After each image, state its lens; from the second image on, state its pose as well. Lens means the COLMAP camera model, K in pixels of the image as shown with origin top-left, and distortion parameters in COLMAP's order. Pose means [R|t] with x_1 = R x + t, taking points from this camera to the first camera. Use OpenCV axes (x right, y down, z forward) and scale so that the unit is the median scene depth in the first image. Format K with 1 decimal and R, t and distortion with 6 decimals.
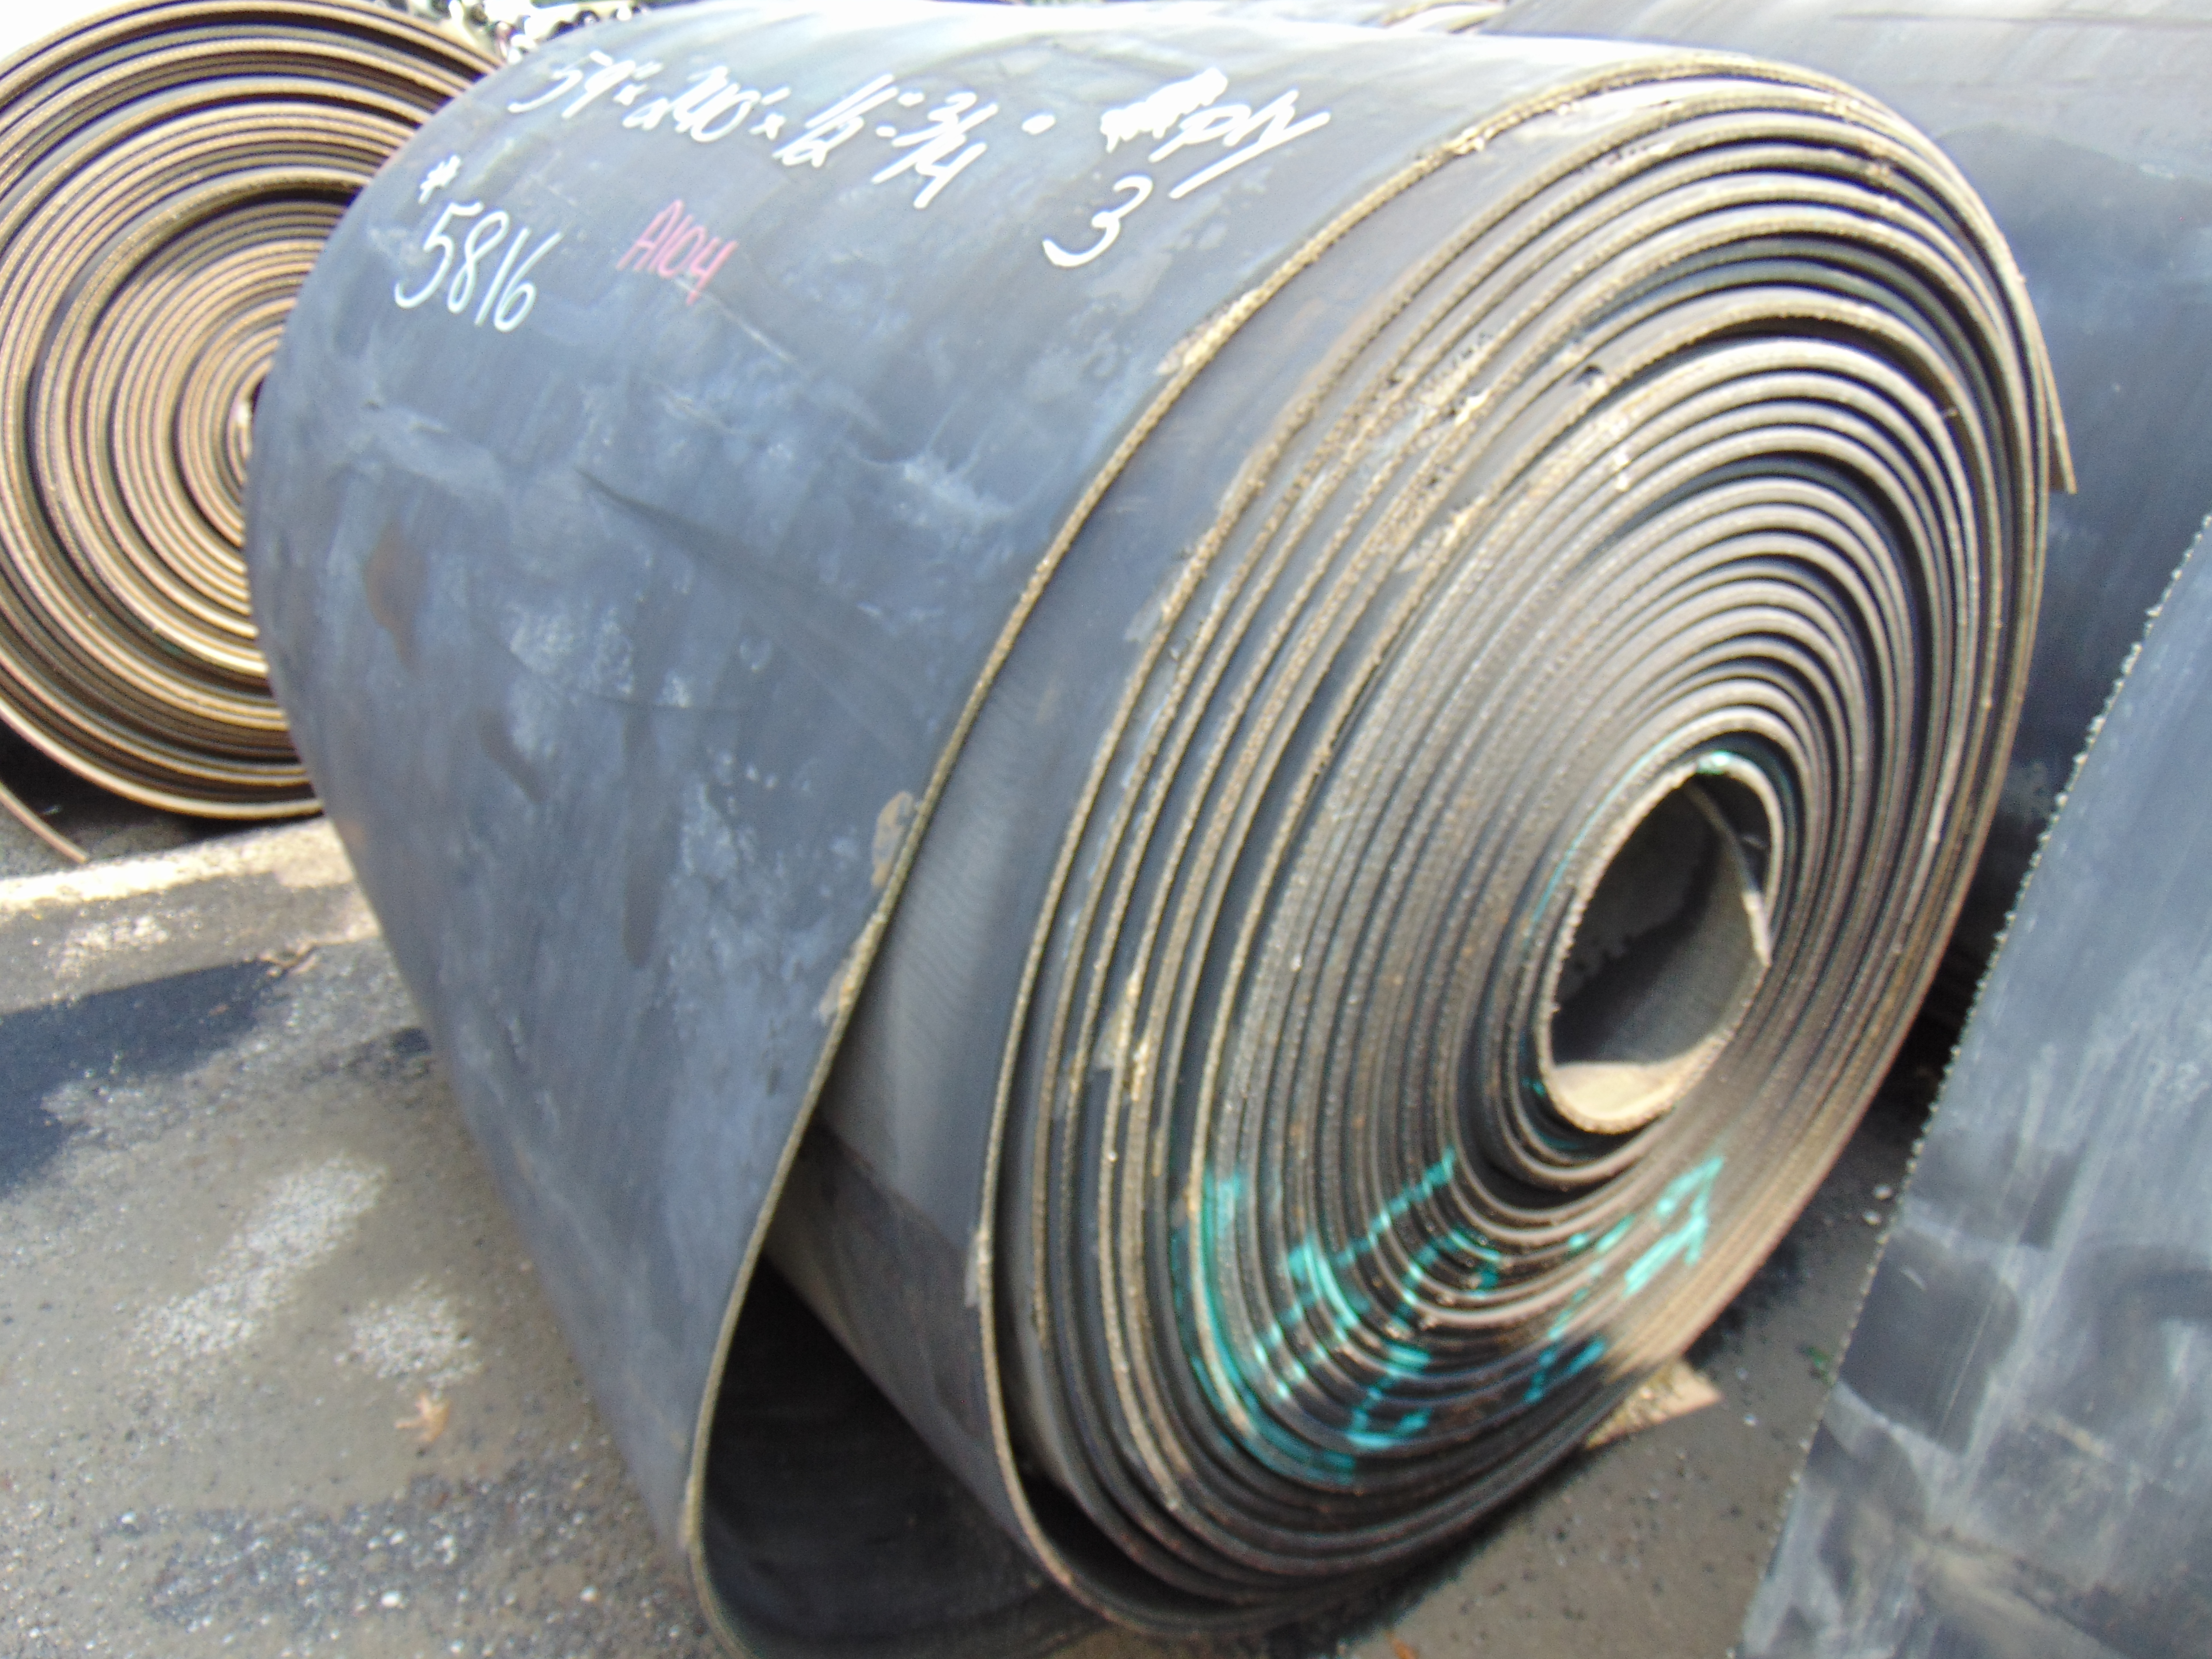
lens RADIAL K [[1806.3, 0, 1089.6], [0, 1806.3, 845.5], [0, 0, 1]] dist [-0.054735, 0.081600]
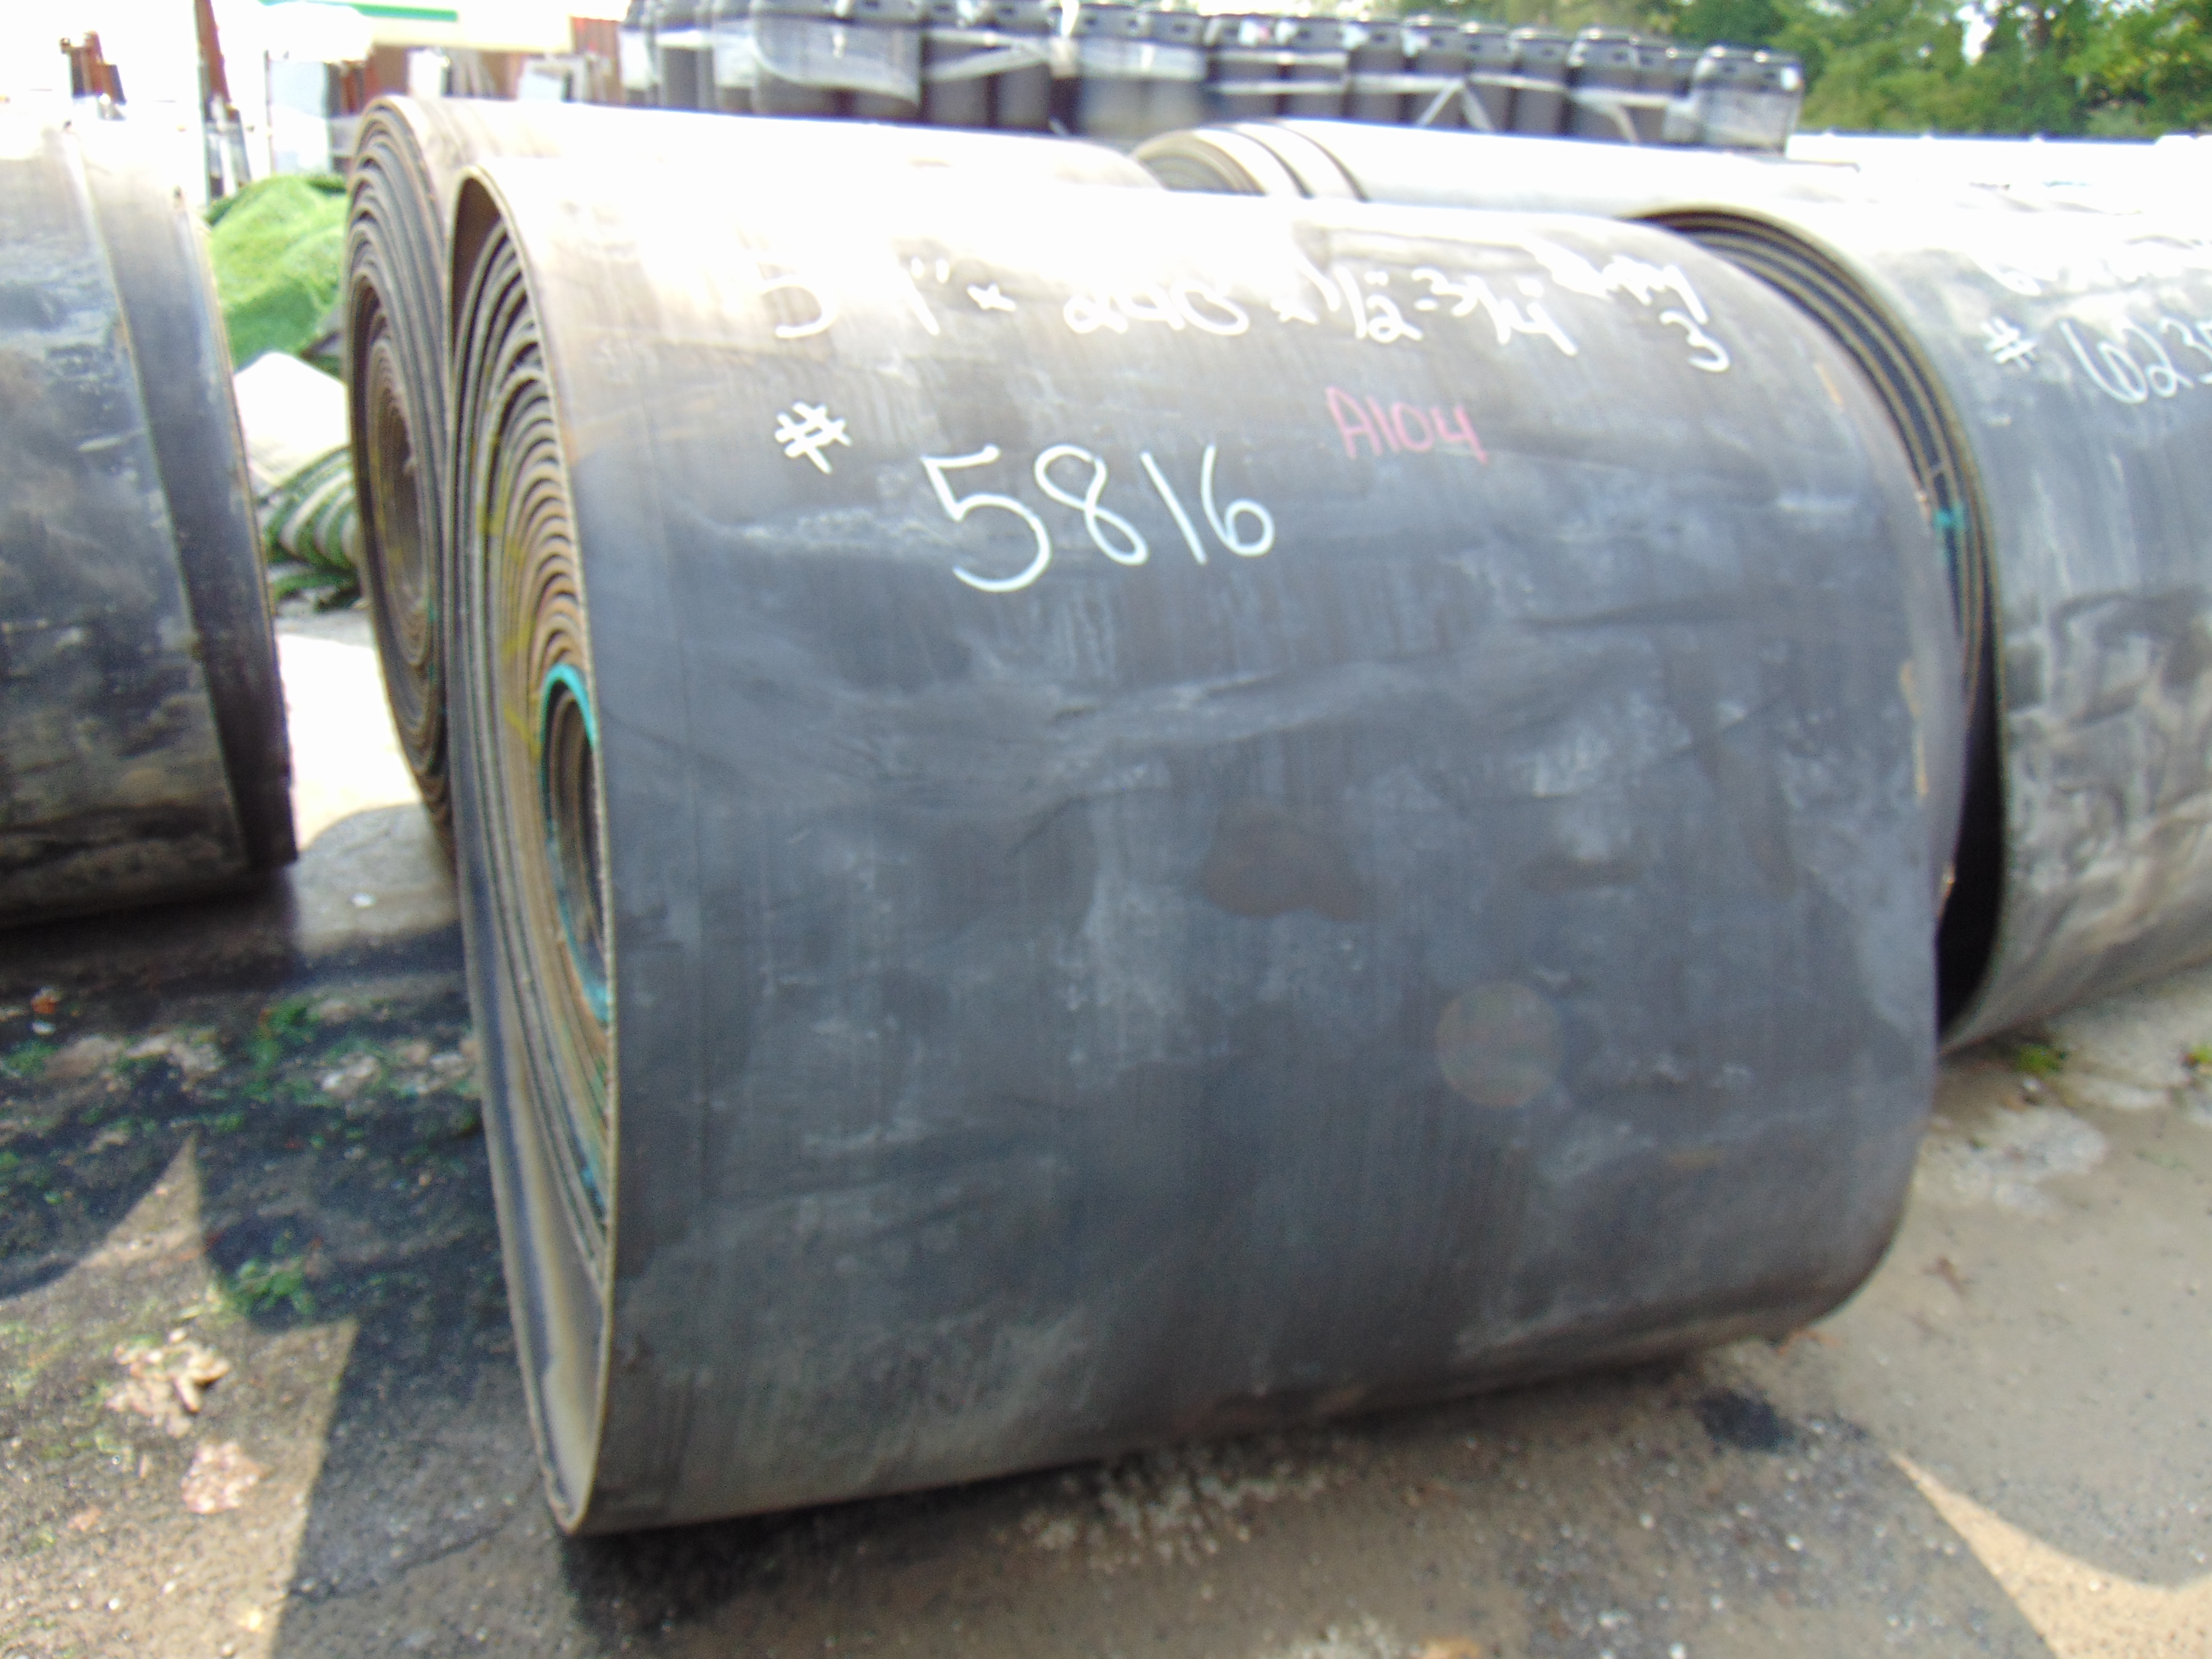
lens RADIAL K [[1811.3, 0, 1117.3], [0, 1811.3, 876.3], [0, 0, 1]] dist [-0.032270, 0.059750]
pose [[0.109632, -0.380792, 0.918138, -1.530984], [0.385258, 0.867779, 0.313903, -0.566394], [-0.916273, 0.319306, 0.241840, 1.093836]]
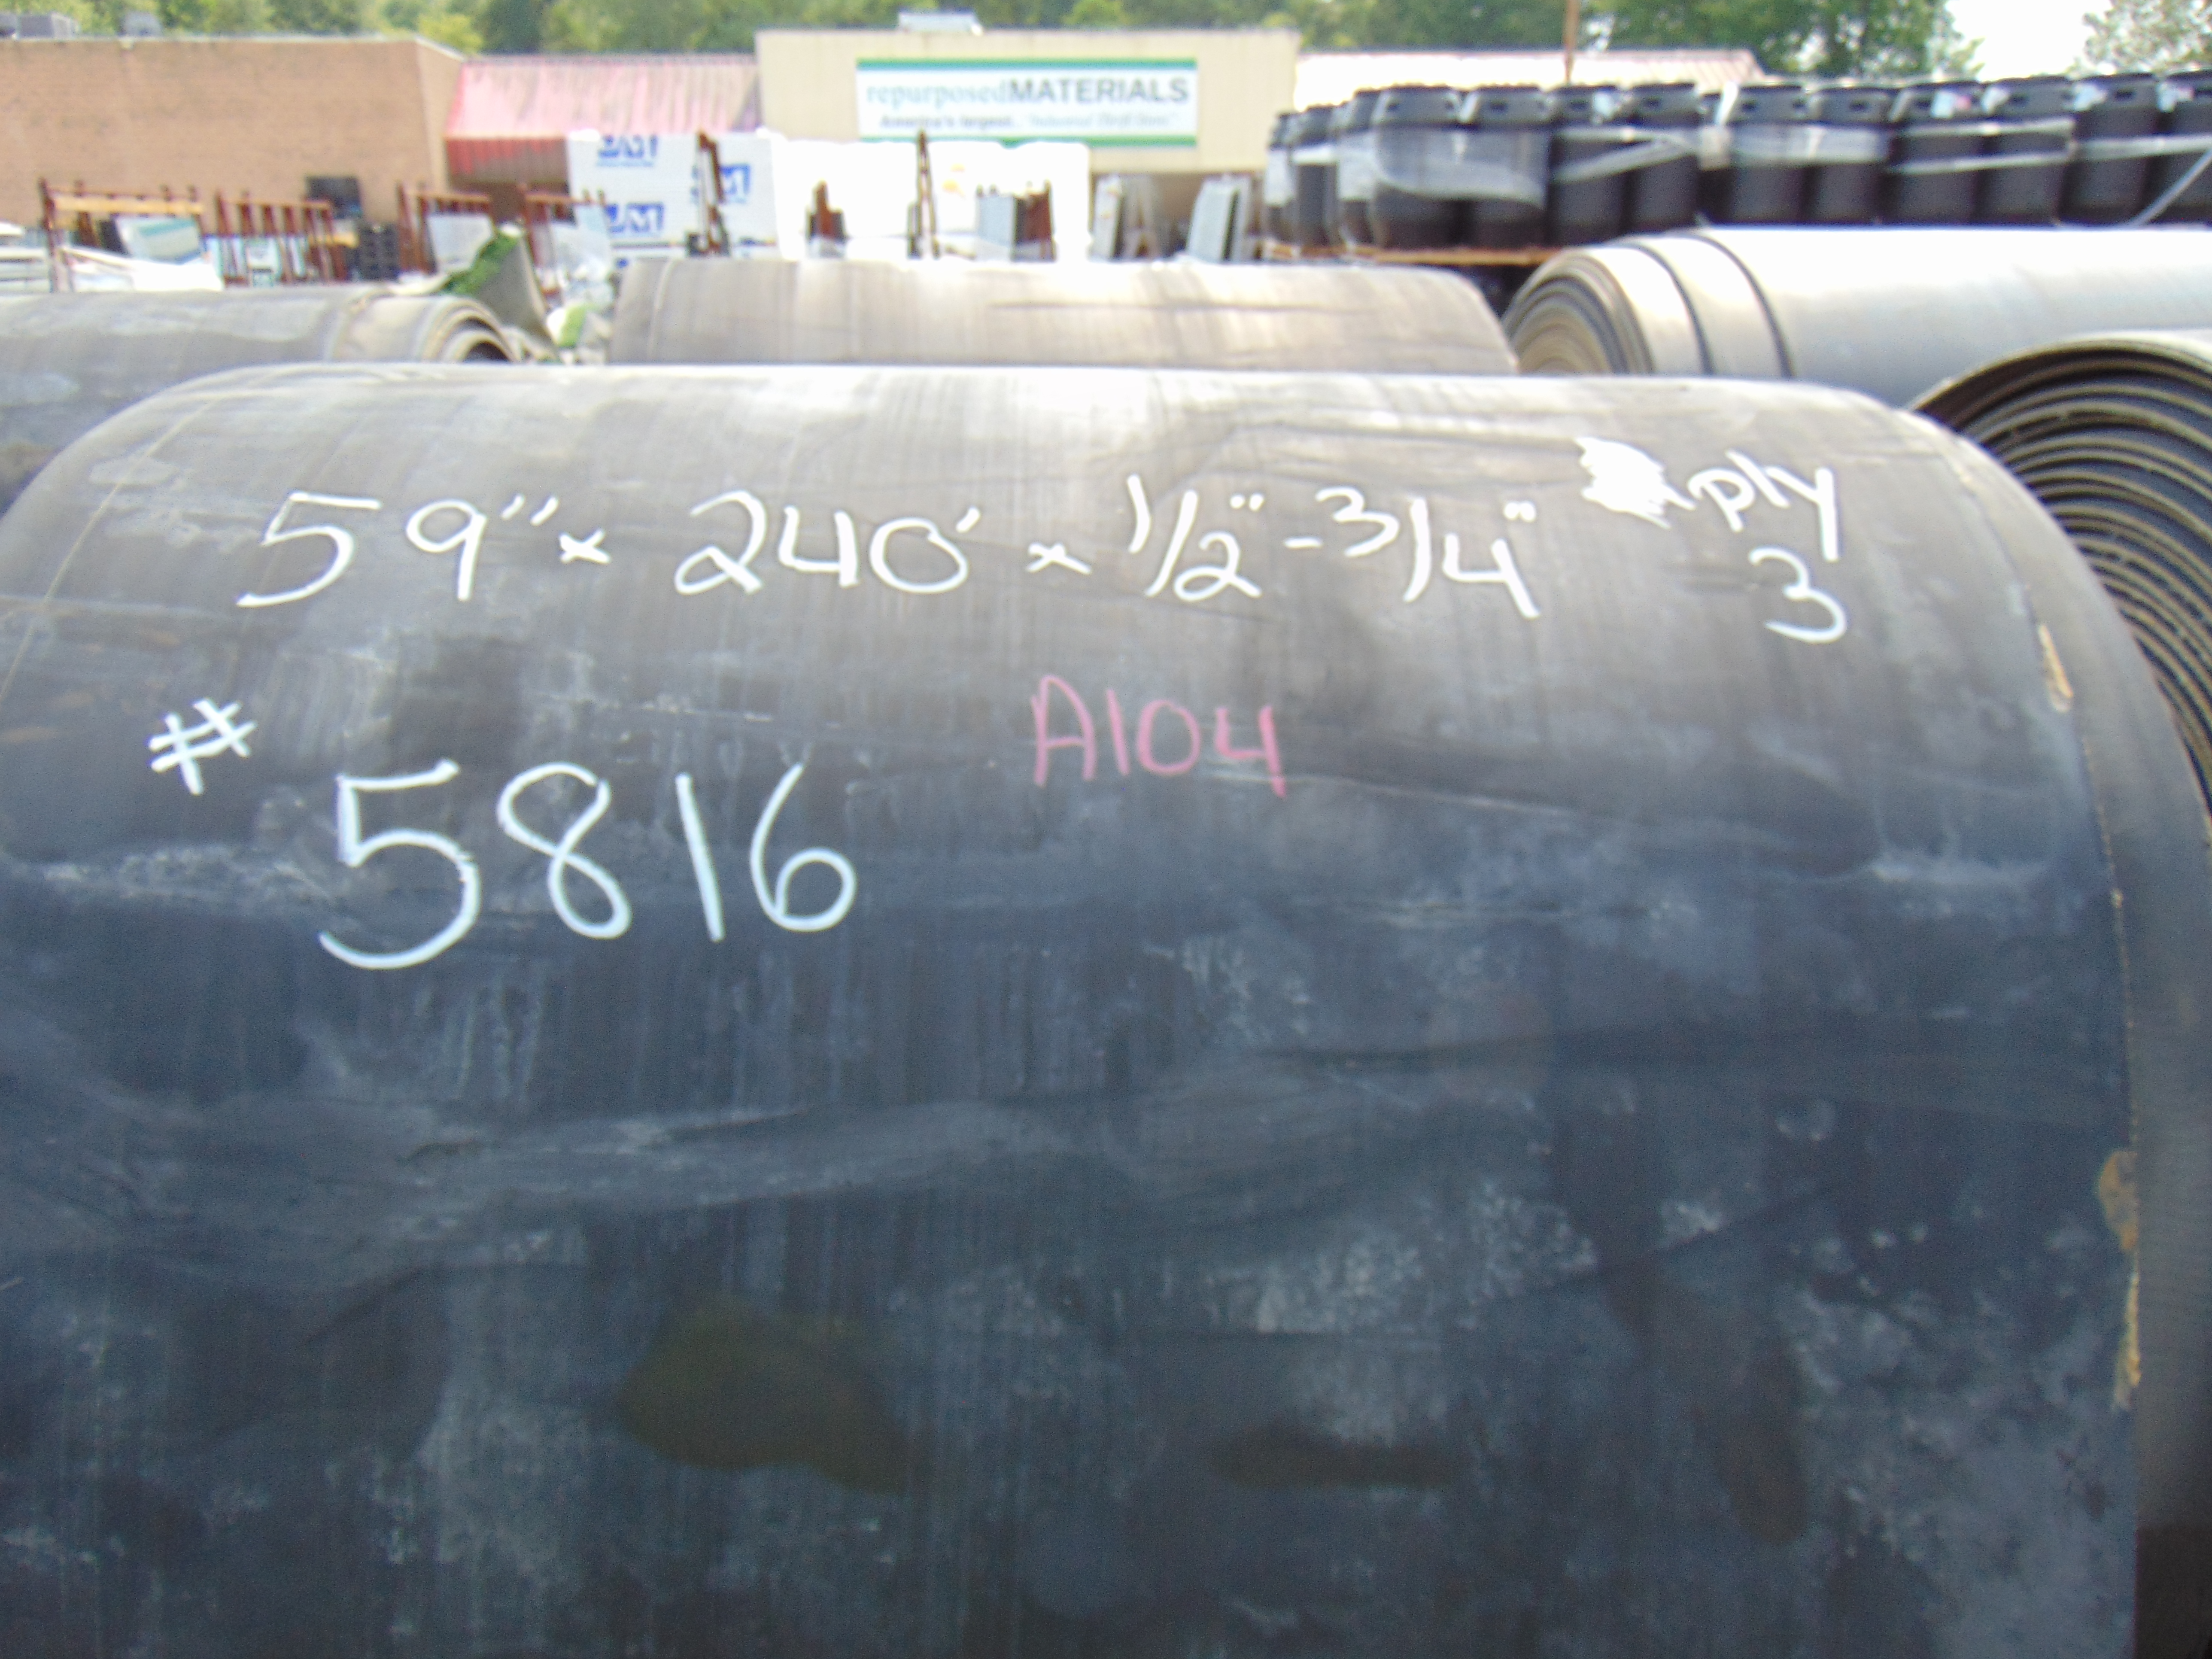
lens RADIAL K [[1806.3, 0, 1031.5], [0, 1806.3, 855.2], [0, 0, 1]] dist [-0.054735, 0.081600]
pose [[0.512615, -0.297827, 0.805311, -0.968207], [0.376610, 0.920868, 0.100835, -0.423339], [-0.771616, 0.251598, 0.584215, 0.684194]]
